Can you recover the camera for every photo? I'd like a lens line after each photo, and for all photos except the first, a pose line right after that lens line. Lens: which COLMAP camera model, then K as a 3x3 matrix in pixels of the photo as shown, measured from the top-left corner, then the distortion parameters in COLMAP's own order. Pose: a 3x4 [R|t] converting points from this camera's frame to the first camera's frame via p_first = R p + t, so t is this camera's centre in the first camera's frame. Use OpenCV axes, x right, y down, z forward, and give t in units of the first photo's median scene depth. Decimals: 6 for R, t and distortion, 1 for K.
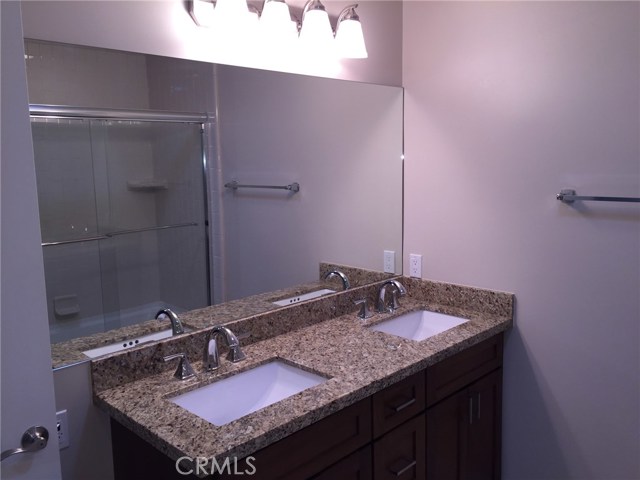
lens RADIAL K [[550.5, 0, 321.9], [0, 550.5, 239.3], [0, 0, 1]] dist [0.037591, -0.027984]
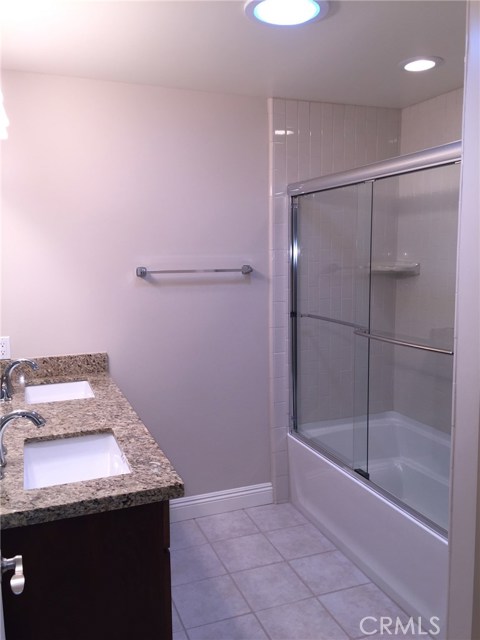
lens RADIAL K [[550.5, 0, 242.4], [0, 550.5, 320.2], [0, 0, 1]] dist [0.037591, -0.027984]
pose [[0.416719, -0.101290, 0.903375, -0.779768], [0.137517, 0.989360, 0.047496, 0.012678], [-0.898574, 0.104437, 0.426214, 0.225374]]
